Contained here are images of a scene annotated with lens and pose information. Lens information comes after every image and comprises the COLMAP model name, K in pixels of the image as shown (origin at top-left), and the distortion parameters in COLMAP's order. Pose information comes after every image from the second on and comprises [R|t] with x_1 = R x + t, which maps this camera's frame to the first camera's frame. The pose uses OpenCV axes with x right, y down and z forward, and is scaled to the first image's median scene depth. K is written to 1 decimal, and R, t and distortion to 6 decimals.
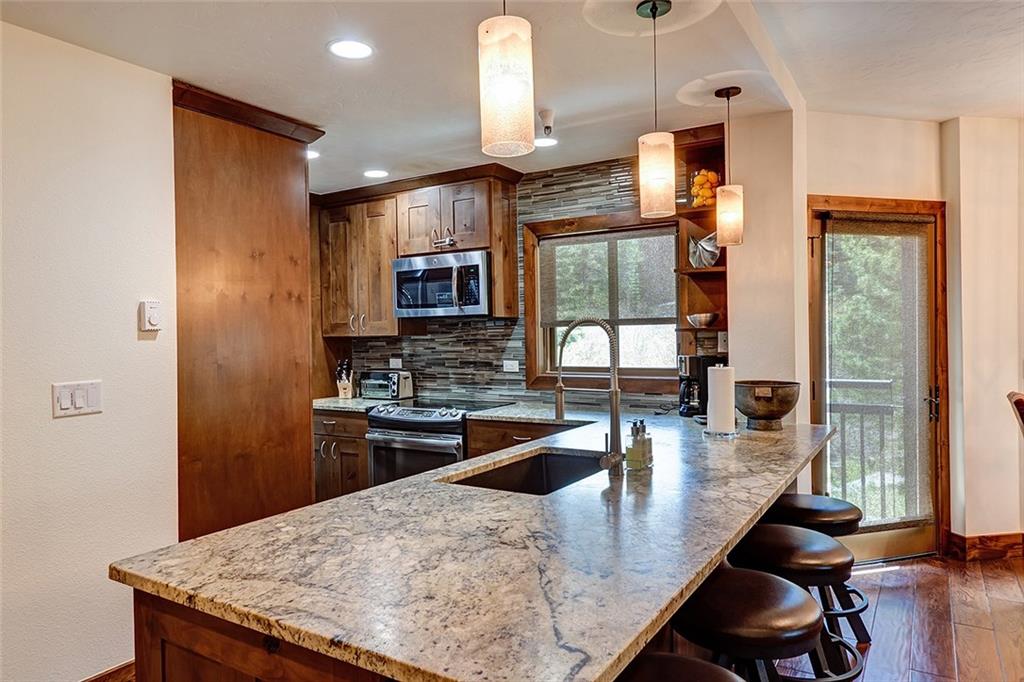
lens RADIAL K [[673.1, 0, 488.1], [0, 673.1, 338.7], [0, 0, 1]] dist [-0.000817, -0.000521]
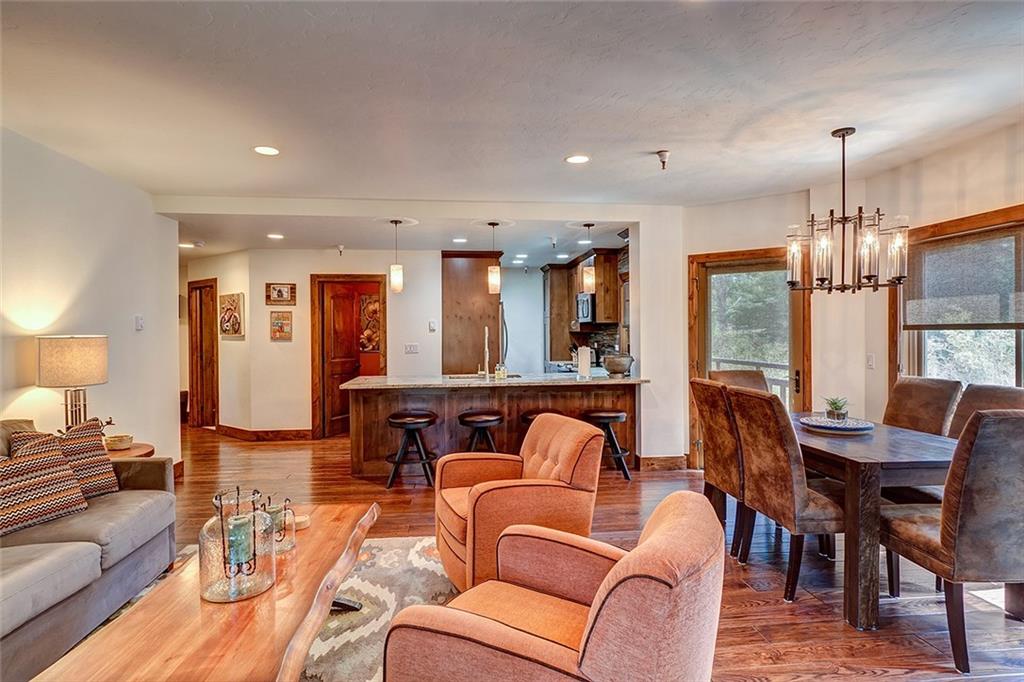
lens RADIAL K [[531.5, 0, 510.7], [0, 531.5, 338.1], [0, 0, 1]] dist [0.009172, -0.001167]
pose [[0.631821, 0.019579, -0.774867, 1.482836], [-0.008591, 0.999796, 0.018257, -0.017933], [0.775067, -0.004878, 0.631860, -0.298586]]
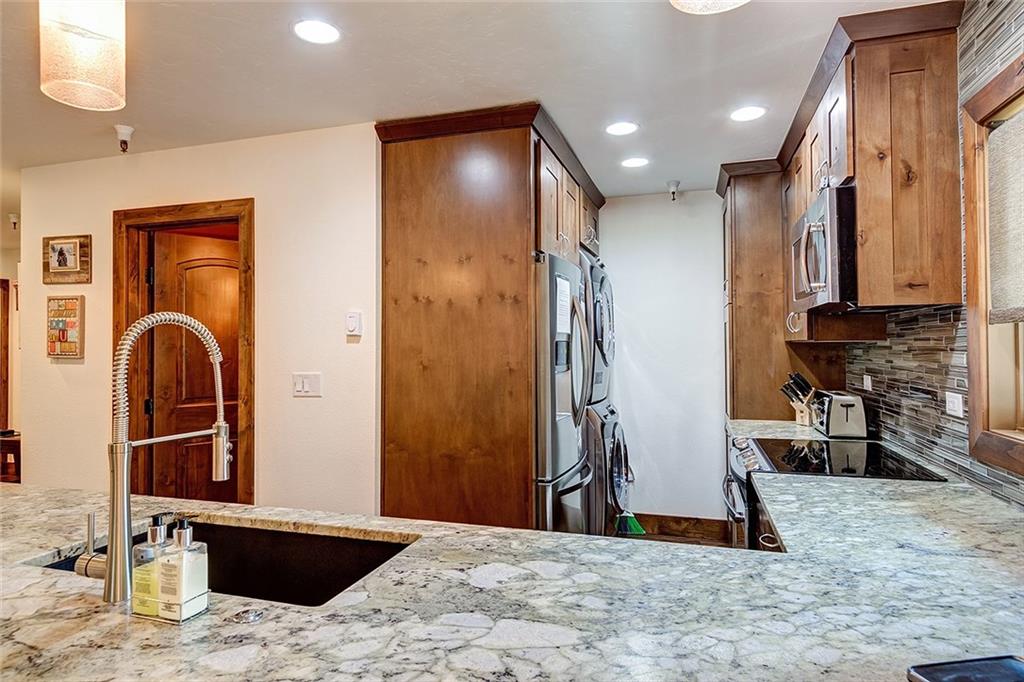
lens RADIAL K [[592.5, 0, 512.0], [0, 592.5, 341.0], [0, 0, 1]] dist [-0.002865, -0.000977]
pose [[0.270755, 0.007445, -0.962619, 0.521561], [-0.005605, 0.999965, 0.006157, -0.008592], [0.962632, 0.003728, 0.270788, 0.824963]]
